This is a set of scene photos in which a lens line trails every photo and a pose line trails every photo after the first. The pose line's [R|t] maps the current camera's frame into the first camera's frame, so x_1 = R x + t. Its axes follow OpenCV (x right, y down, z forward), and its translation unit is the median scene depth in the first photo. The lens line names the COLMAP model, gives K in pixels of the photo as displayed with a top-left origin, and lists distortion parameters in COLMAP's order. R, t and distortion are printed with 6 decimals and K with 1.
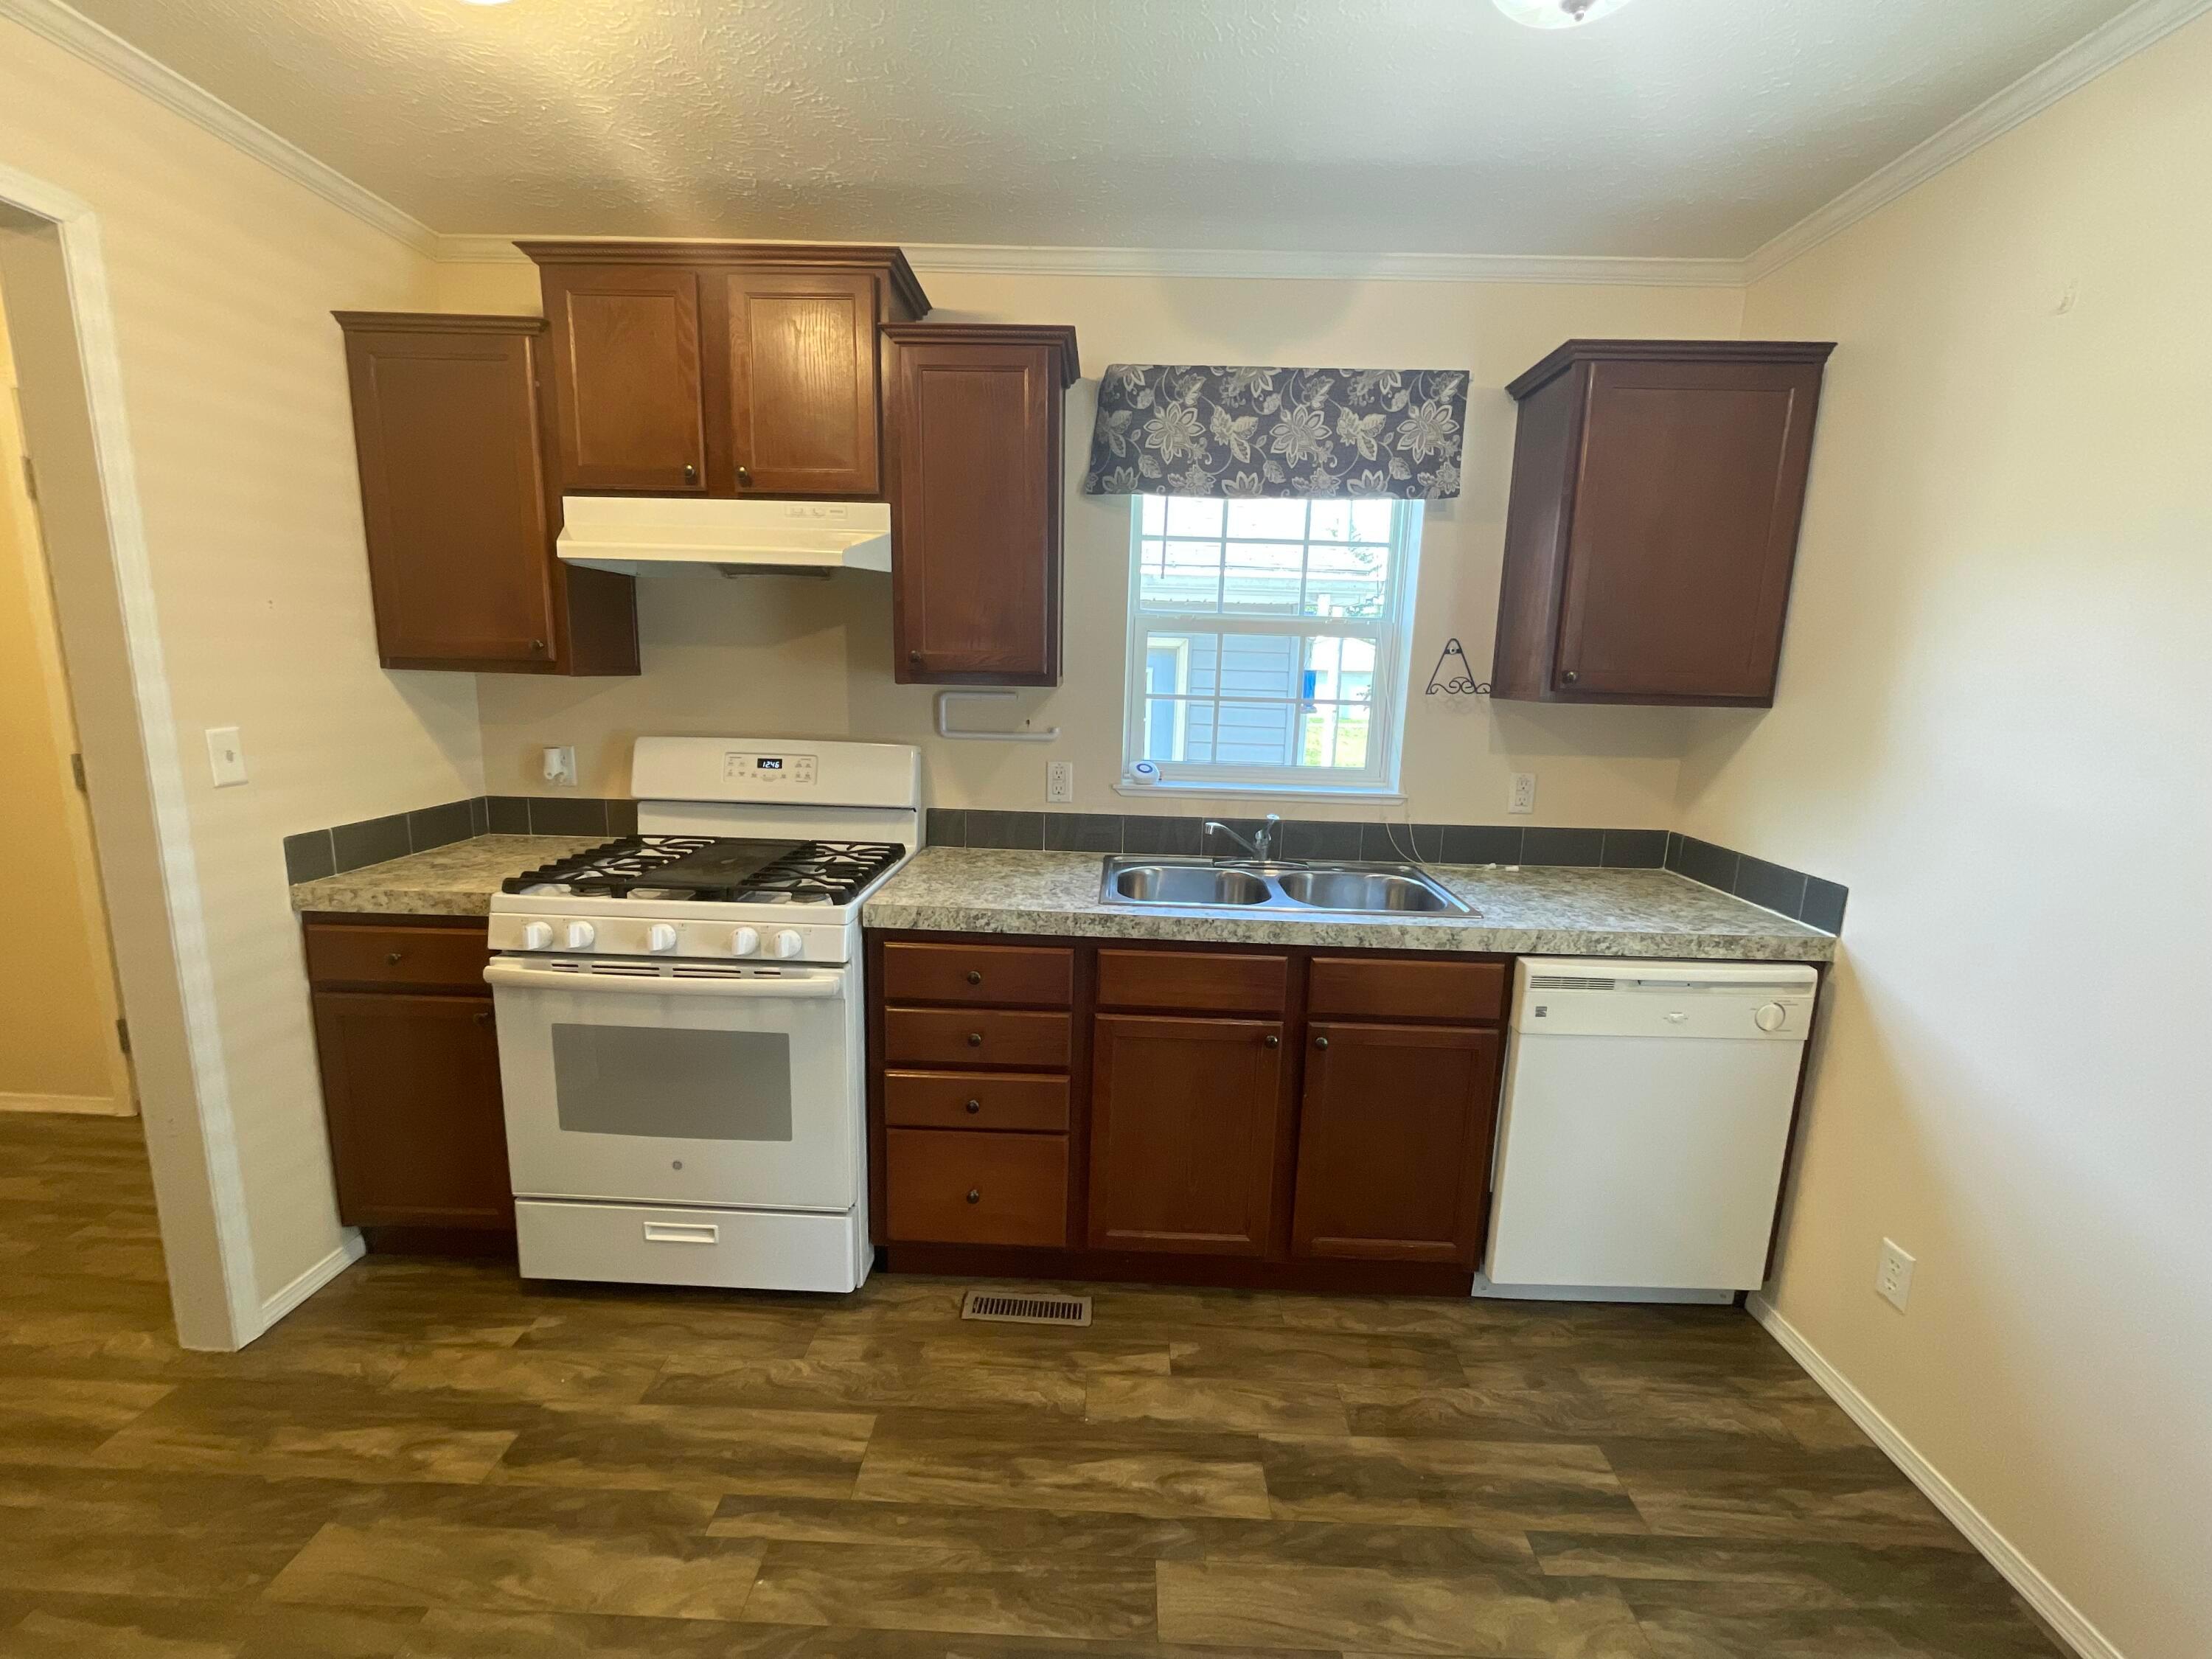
lens RADIAL K [[891.4, 0, 1106.4], [0, 891.4, 822.9], [0, 0, 1]] dist [-0.007206, 0.000500]
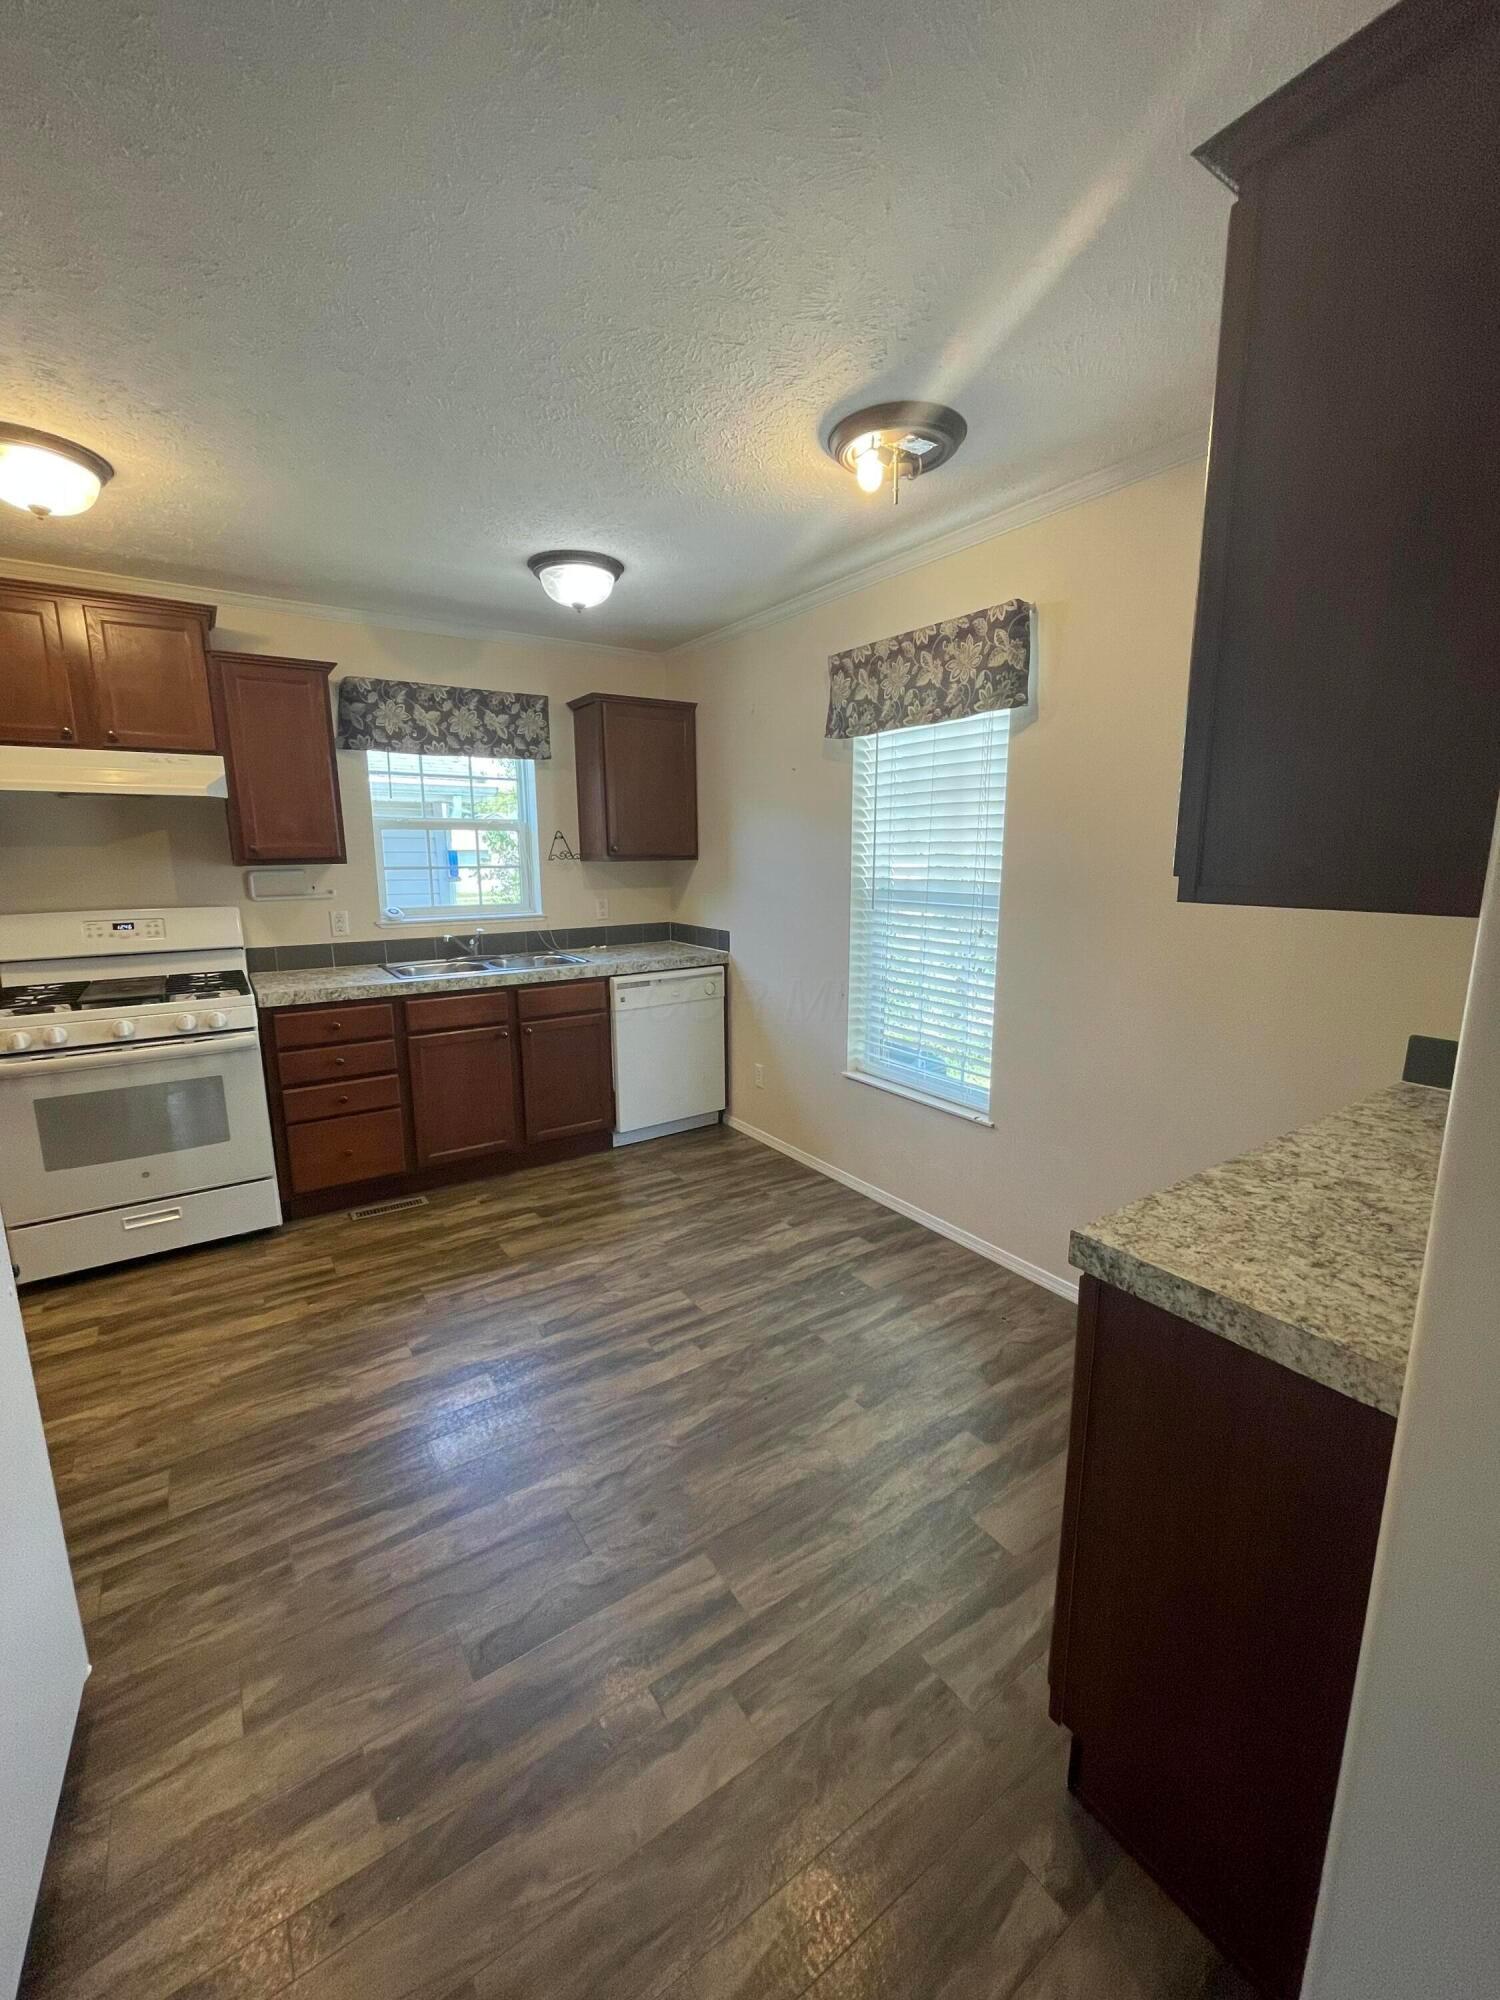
lens RADIAL K [[805.9, 0, 759.7], [0, 805.9, 1003.4], [0, 0, 1]] dist [-0.007206, 0.000500]
pose [[0.809138, -0.140193, 0.570650, -0.303463], [0.127783, 0.989863, 0.061996, 0.109776], [-0.573557, 0.022756, 0.818850, -0.666716]]
